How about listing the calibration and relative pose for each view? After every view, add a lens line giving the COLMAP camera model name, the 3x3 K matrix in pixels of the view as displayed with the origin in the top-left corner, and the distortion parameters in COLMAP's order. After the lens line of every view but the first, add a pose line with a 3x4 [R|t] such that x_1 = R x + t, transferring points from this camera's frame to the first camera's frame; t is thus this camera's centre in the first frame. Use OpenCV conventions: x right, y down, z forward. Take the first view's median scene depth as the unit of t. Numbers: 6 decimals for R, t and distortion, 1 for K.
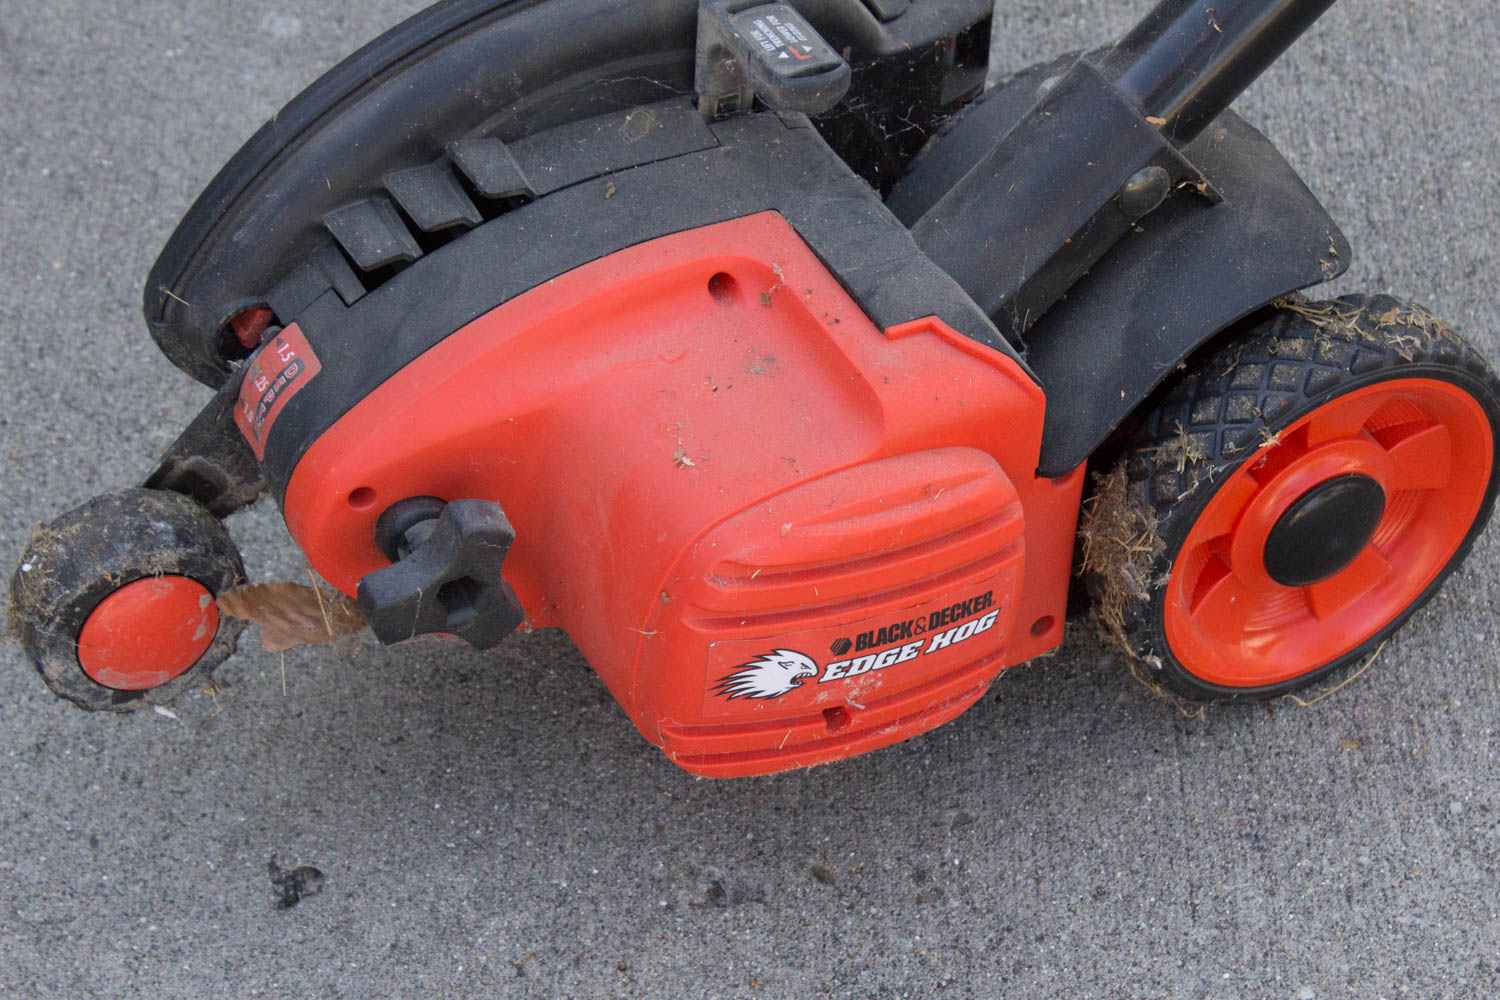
lens RADIAL K [[3401.6, 0, 774.3], [0, 3401.6, 492.7], [0, 0, 1]] dist [0.043237, 0.321870]
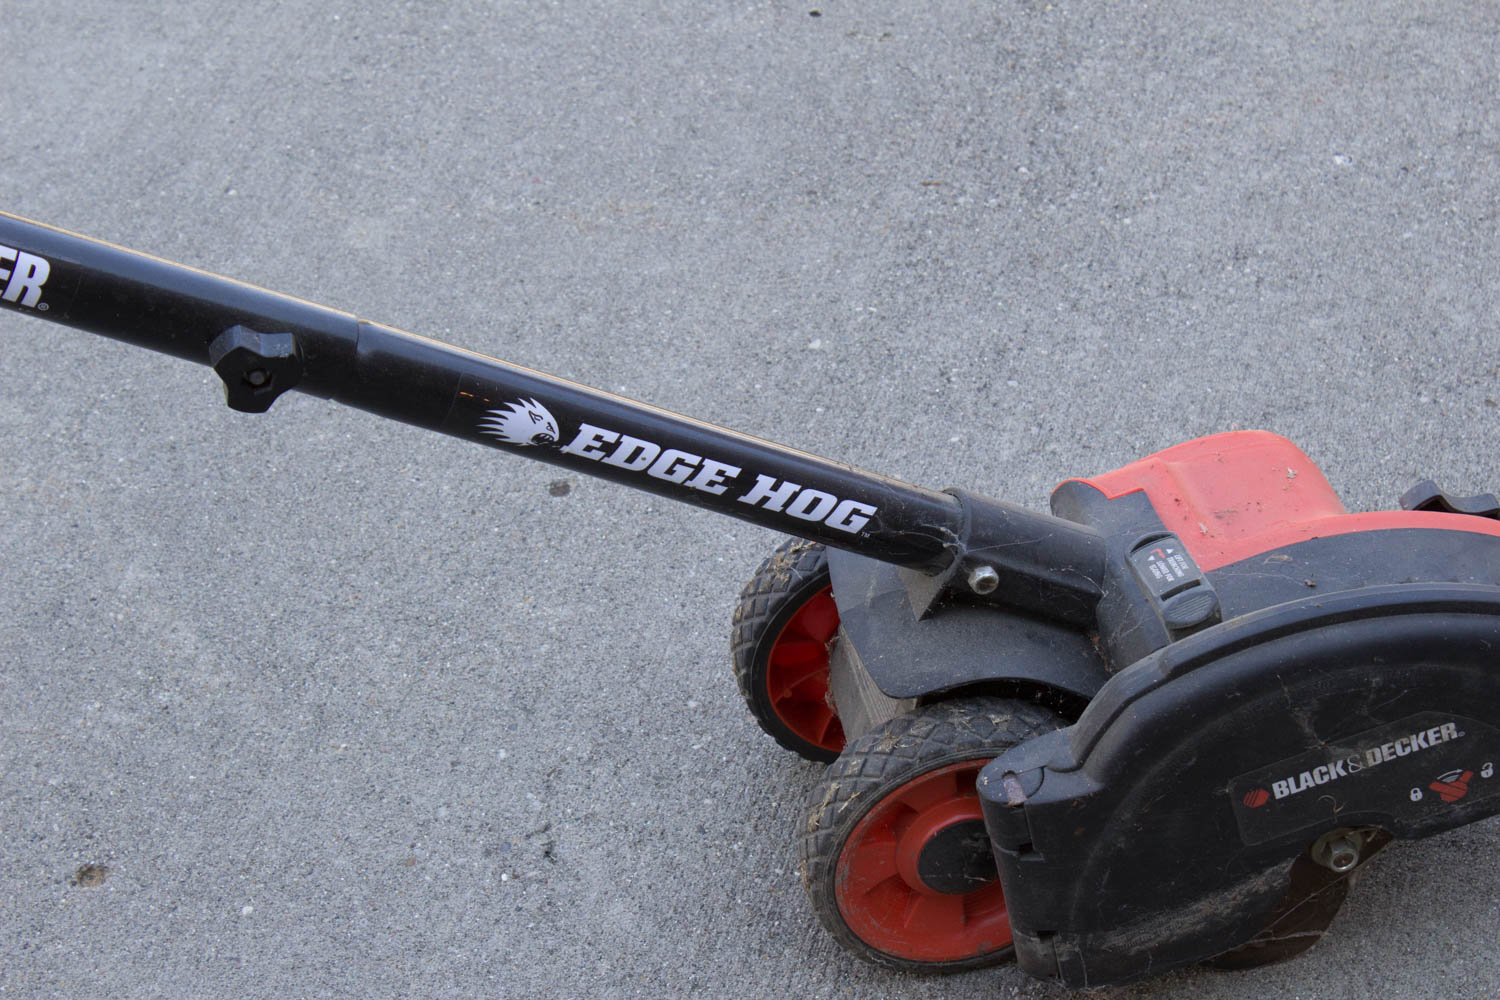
lens RADIAL K [[3555.6, 0, 750.0], [0, 3555.6, 500.0], [0, 0, 1]] dist [0.070885, 0.004325]
pose [[-0.952839, -0.052399, 0.298918, -0.270255], [0.294402, 0.079454, 0.952373, -1.577591], [-0.073653, 0.995460, -0.060280, 1.063055]]
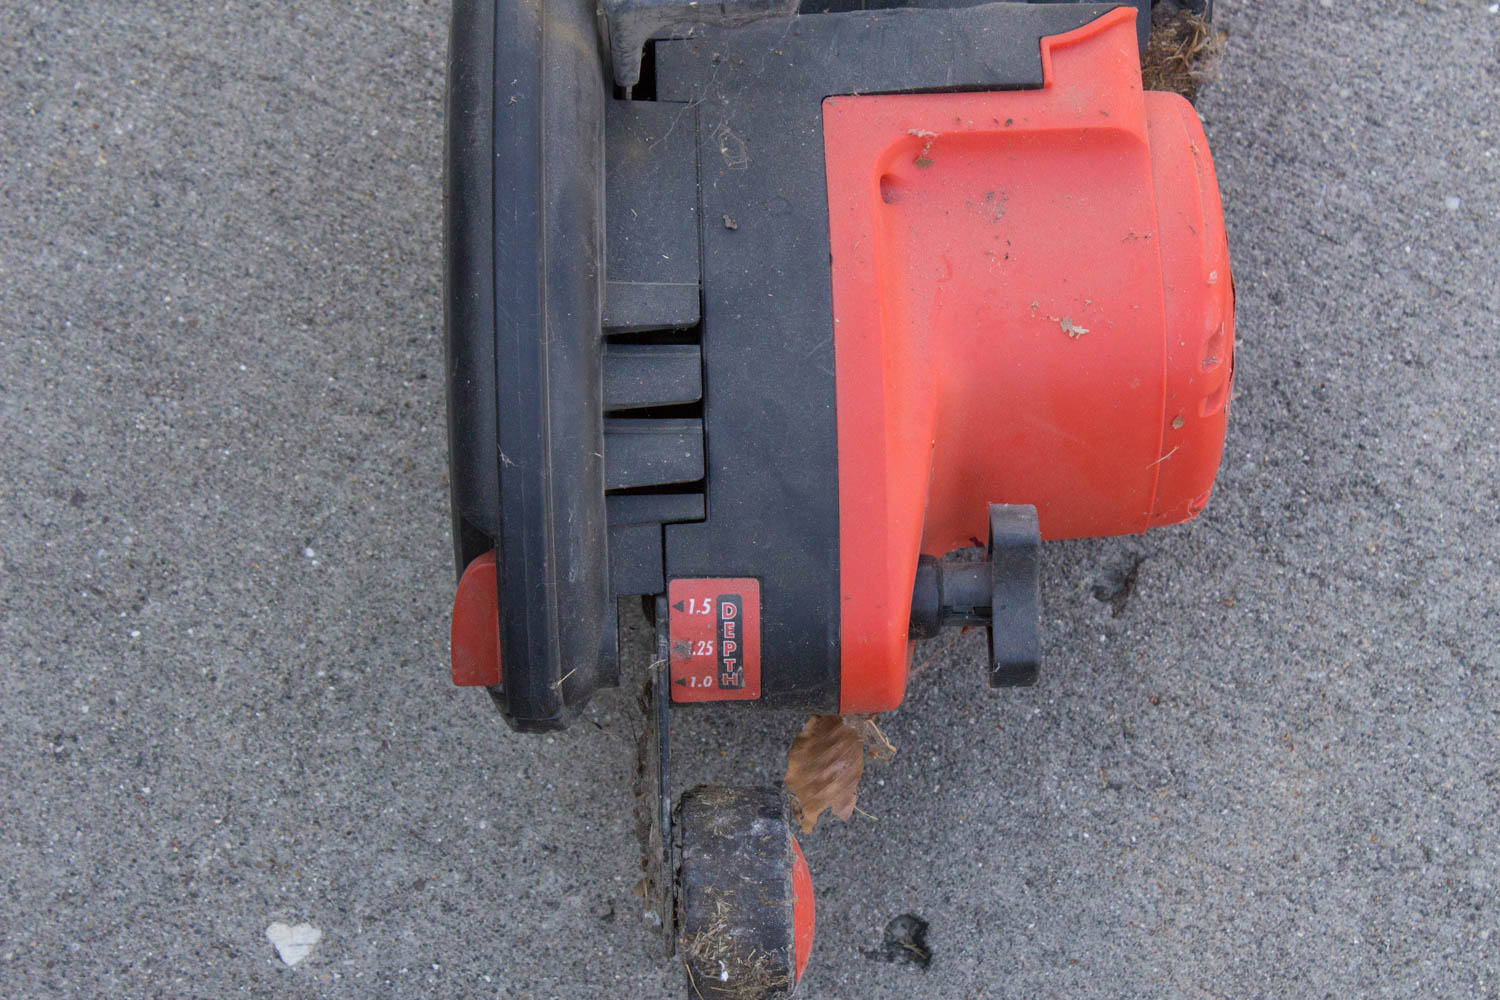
lens RADIAL K [[3555.6, 0, 750.0], [0, 3555.6, 500.0], [0, 0, 1]] dist [0.070885, 0.004325]
pose [[0.423321, -0.797181, 0.430467, -0.516853], [0.616862, 0.601608, 0.507493, -0.524333], [-0.663536, 0.050706, 0.746424, 0.279527]]
